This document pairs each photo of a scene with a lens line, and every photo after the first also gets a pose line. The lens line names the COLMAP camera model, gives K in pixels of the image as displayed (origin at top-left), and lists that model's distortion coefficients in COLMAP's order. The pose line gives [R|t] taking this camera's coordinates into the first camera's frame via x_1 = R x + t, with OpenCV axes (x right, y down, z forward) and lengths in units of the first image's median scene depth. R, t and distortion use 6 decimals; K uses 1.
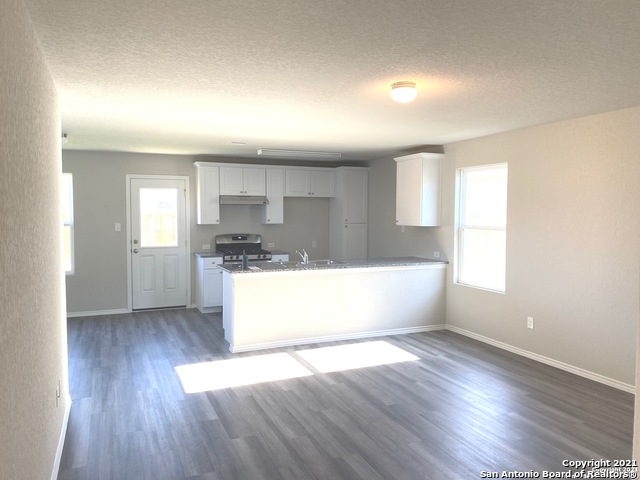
lens RADIAL K [[492.1, 0, 320.0], [0, 492.1, 240.0], [0, 0, 1]] dist [0.028591, -0.002656]
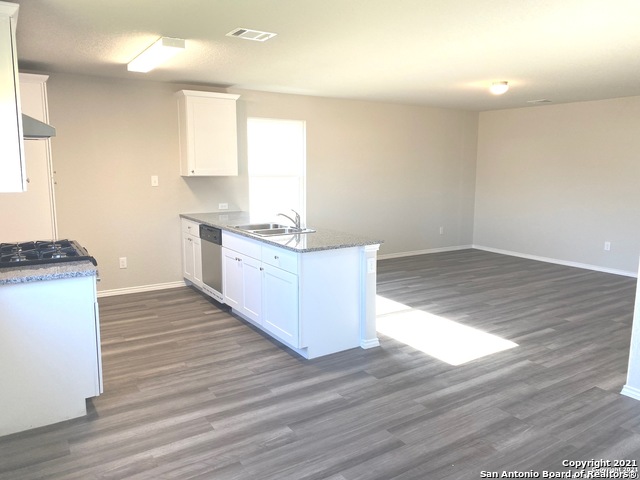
lens RADIAL K [[474.4, 0, 320.0], [0, 474.4, 240.0], [0, 0, 1]] dist [0.005835, -0.001976]
pose [[-0.156084, -0.160767, 0.974573, -0.624273], [0.046118, 0.984403, 0.169775, -0.046990], [-0.986667, 0.071445, -0.146235, 0.859736]]
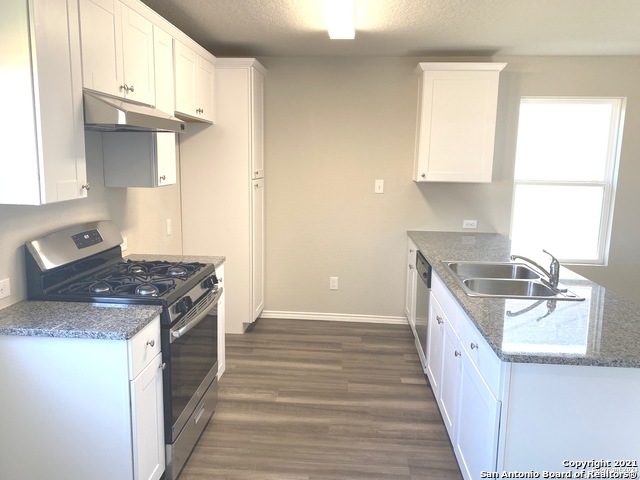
lens RADIAL K [[474.4, 0, 320.0], [0, 474.4, 240.0], [0, 0, 1]] dist [0.005835, -0.001976]
pose [[0.469055, -0.141799, 0.871712, -0.385380], [0.032109, 0.989112, 0.143618, -0.044218], [-0.882585, -0.039375, 0.468501, 0.787006]]
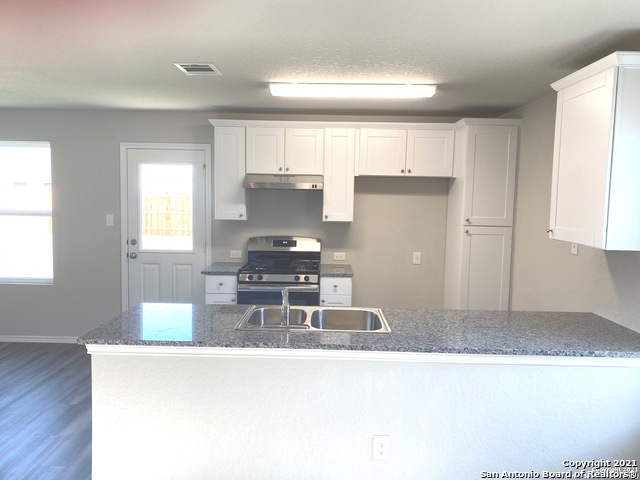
lens RADIAL K [[492.1, 0, 320.0], [0, 492.1, 240.0], [0, 0, 1]] dist [0.028591, -0.002656]
pose [[0.909358, 0.053589, -0.412548, 0.143509], [-0.039060, 0.998286, 0.043577, -0.039579], [0.414176, -0.023513, 0.909893, 0.491872]]
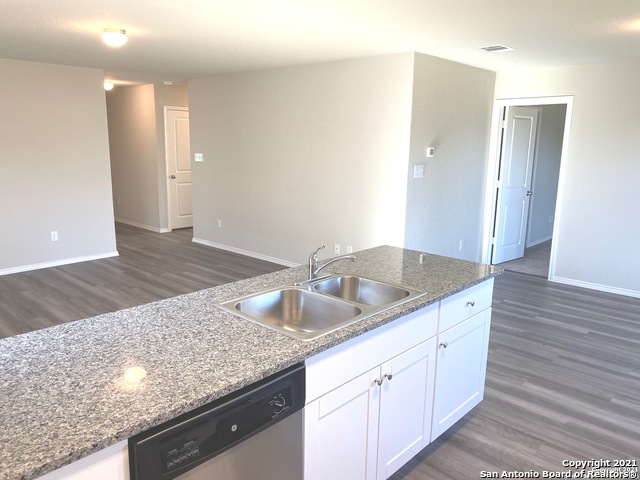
lens RADIAL K [[492.1, 0, 320.0], [0, 492.1, 240.0], [0, 0, 1]] dist [0.028591, -0.002656]
pose [[-0.922026, 0.061655, -0.382186, 0.099402], [-0.037199, 0.968558, 0.245991, -0.068694], [0.385336, 0.241027, -0.890743, 1.089243]]
